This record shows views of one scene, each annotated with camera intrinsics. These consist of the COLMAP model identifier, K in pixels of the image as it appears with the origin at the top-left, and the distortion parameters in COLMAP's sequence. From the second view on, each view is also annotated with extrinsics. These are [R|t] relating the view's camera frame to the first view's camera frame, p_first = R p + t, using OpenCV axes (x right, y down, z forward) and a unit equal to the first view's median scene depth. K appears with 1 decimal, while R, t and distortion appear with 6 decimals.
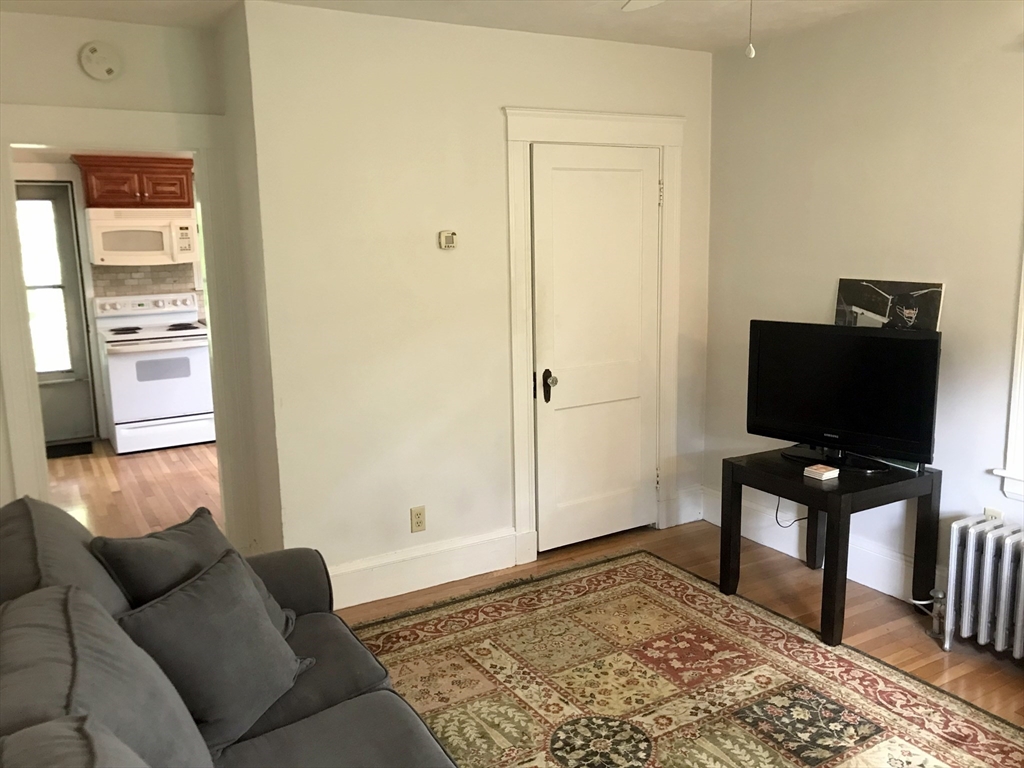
lens RADIAL K [[836.4, 0, 512.0], [0, 836.4, 384.0], [0, 0, 1]] dist [0.014708, -0.006554]
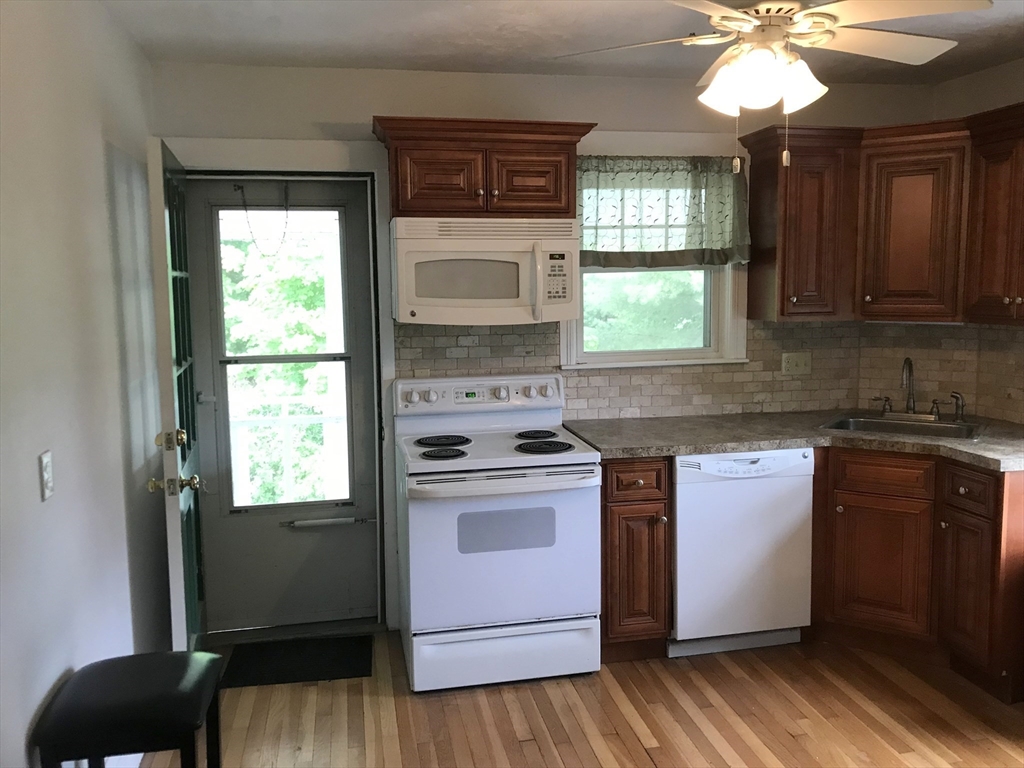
lens RADIAL K [[836.4, 0, 512.0], [0, 836.4, 384.0], [0, 0, 1]] dist [0.014708, -0.006554]
pose [[0.943625, 0.048299, -0.327474, -0.244304], [-0.063459, 0.997344, -0.035761, -0.086087], [0.324877, 0.054526, 0.944183, 0.504981]]
